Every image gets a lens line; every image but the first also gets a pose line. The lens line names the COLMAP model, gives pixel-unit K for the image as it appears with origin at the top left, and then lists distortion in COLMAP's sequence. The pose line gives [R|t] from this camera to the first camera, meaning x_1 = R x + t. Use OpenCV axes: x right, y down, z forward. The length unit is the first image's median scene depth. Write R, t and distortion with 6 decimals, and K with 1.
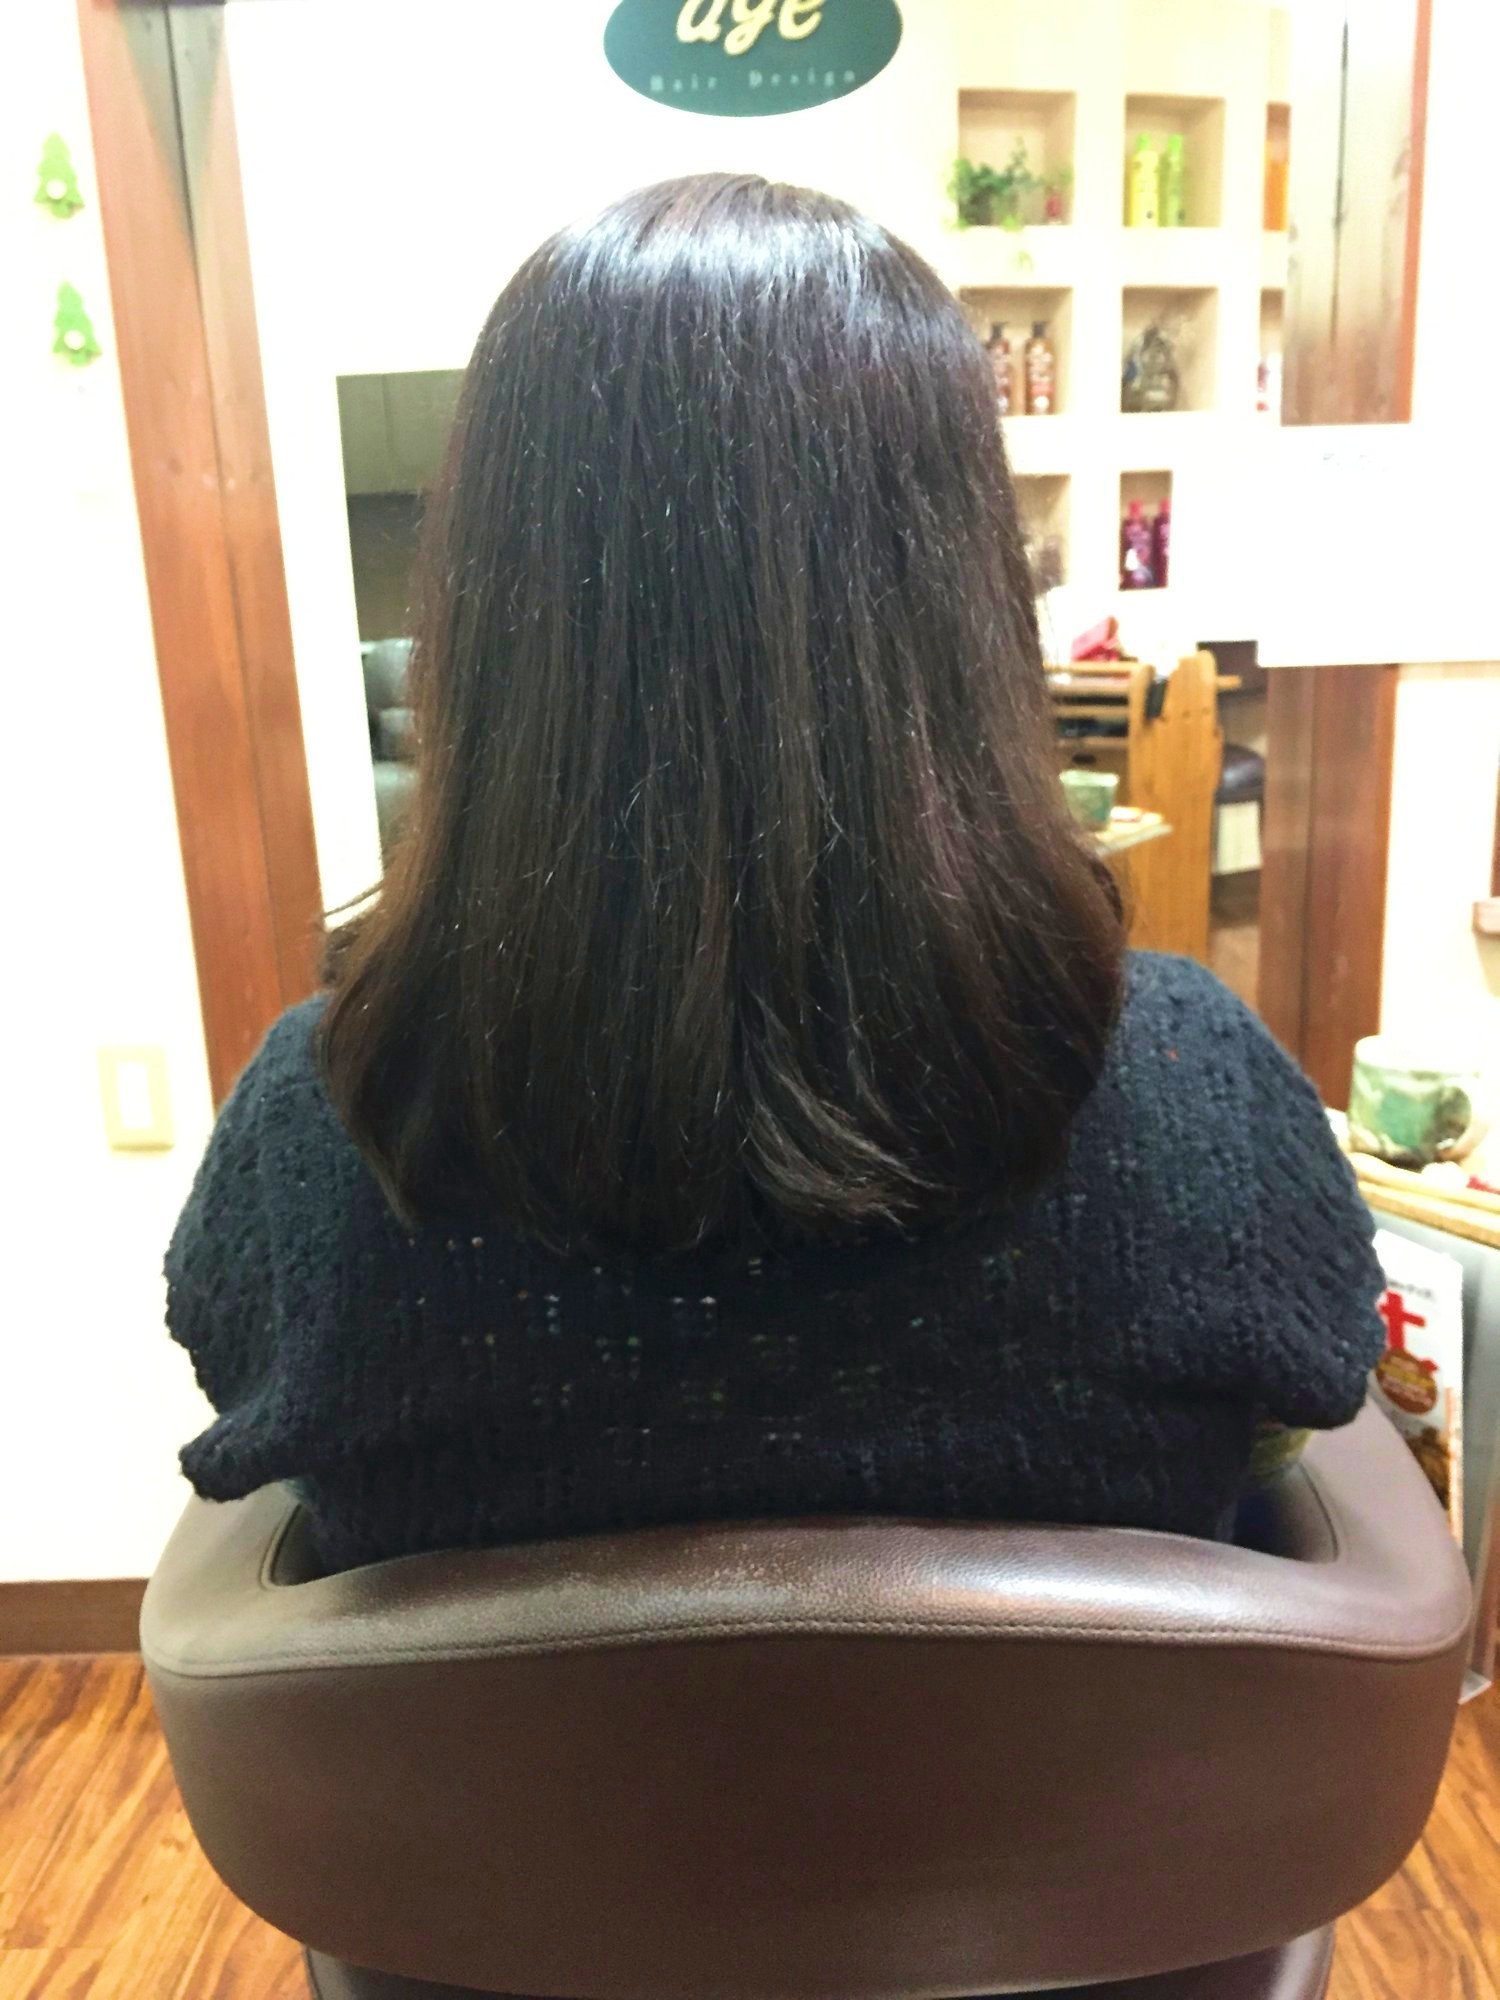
lens RADIAL K [[1761.5, 0, 745.9], [0, 1761.5, 1001.7], [0, 0, 1]] dist [0.067573, -0.102382]
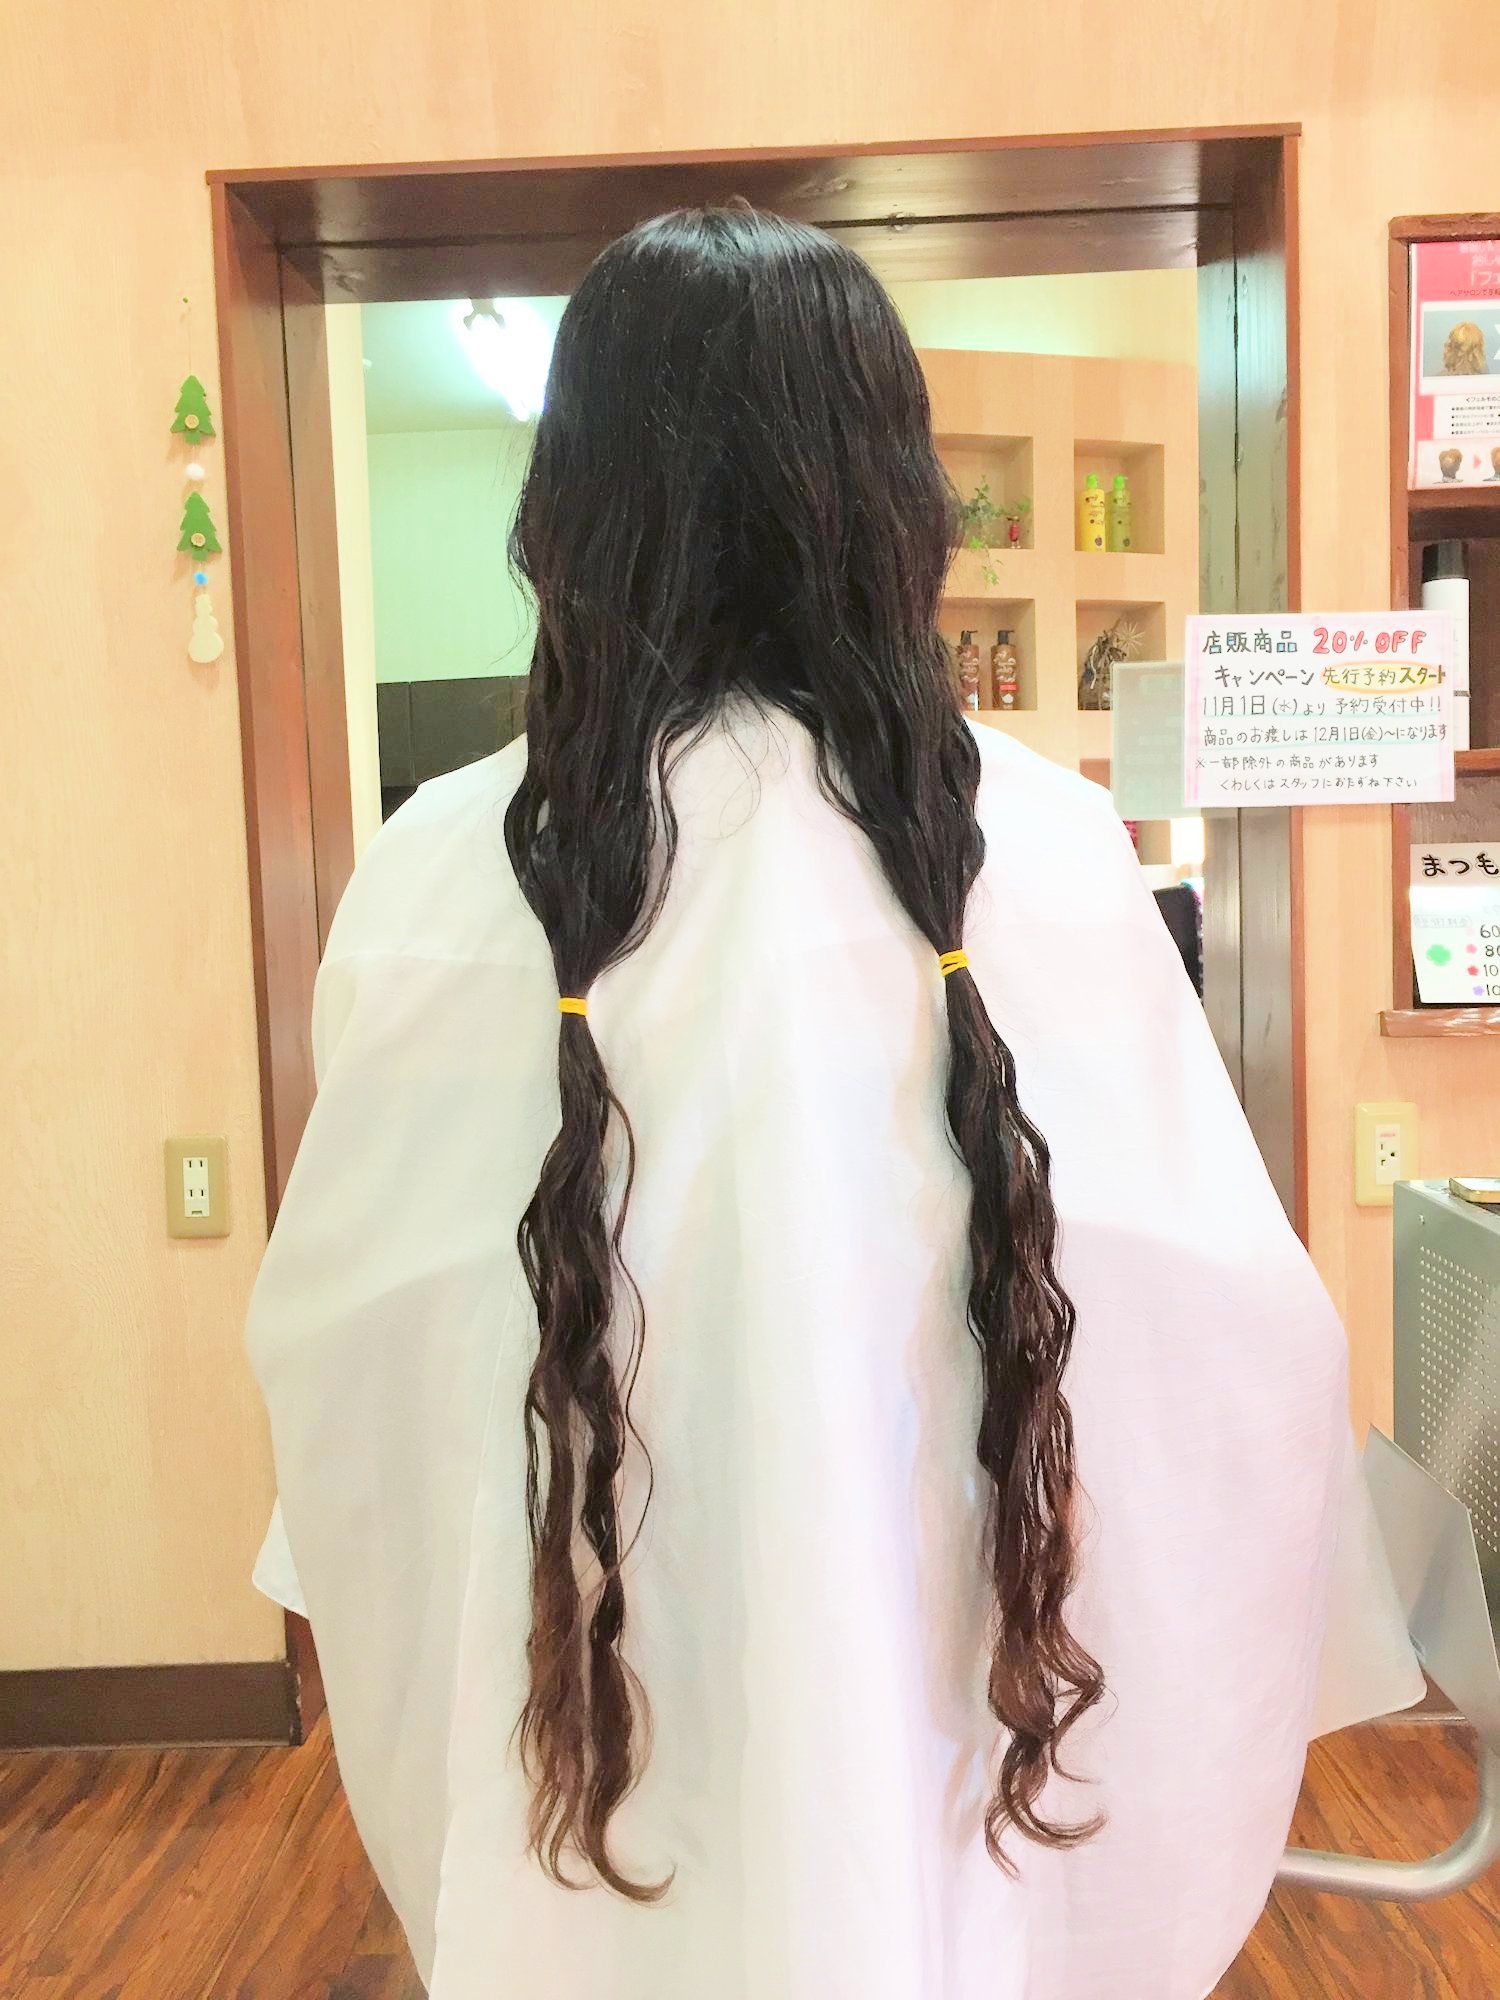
lens RADIAL K [[1761.5, 0, 757.6], [0, 1761.5, 996.3], [0, 0, 1]] dist [0.067573, -0.102382]
pose [[0.999859, 0.009235, 0.014052, -0.009741], [-0.006325, 0.980871, -0.194558, 0.141842], [-0.015579, 0.194441, 0.980790, -0.110439]]
